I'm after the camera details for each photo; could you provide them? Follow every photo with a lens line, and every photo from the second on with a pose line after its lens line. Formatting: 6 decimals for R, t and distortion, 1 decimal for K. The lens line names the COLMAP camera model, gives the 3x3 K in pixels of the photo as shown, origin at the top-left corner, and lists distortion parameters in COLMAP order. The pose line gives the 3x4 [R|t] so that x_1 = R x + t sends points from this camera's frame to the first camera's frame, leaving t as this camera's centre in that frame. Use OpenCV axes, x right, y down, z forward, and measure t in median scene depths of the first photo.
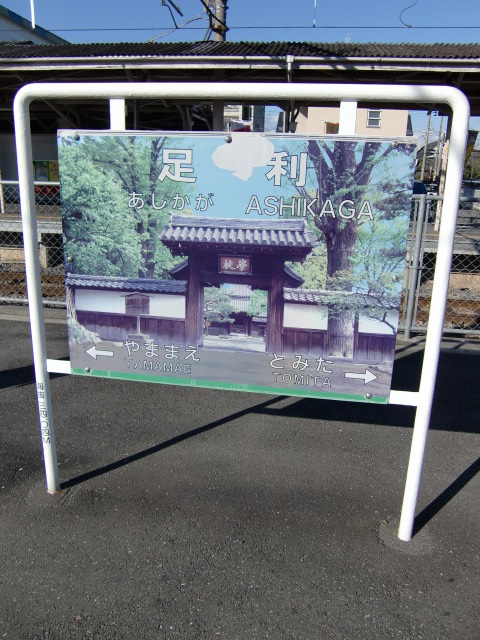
lens RADIAL K [[528.3, 0, 240.0], [0, 528.3, 320.0], [0, 0, 1]] dist [-0.090390, -0.005390]
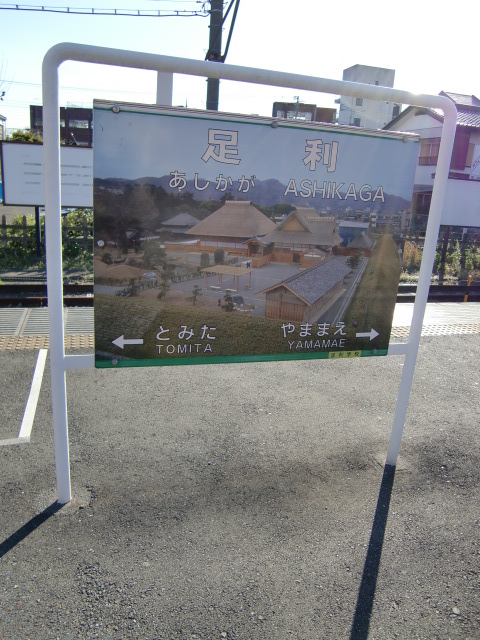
lens RADIAL K [[528.3, 0, 240.0], [0, 528.3, 320.0], [0, 0, 1]] dist [-0.090390, -0.005390]
pose [[0.891721, -0.098018, 0.441845, -0.569801], [0.069799, 0.994370, 0.079721, -0.043010], [-0.447171, -0.040249, 0.893542, 0.078350]]
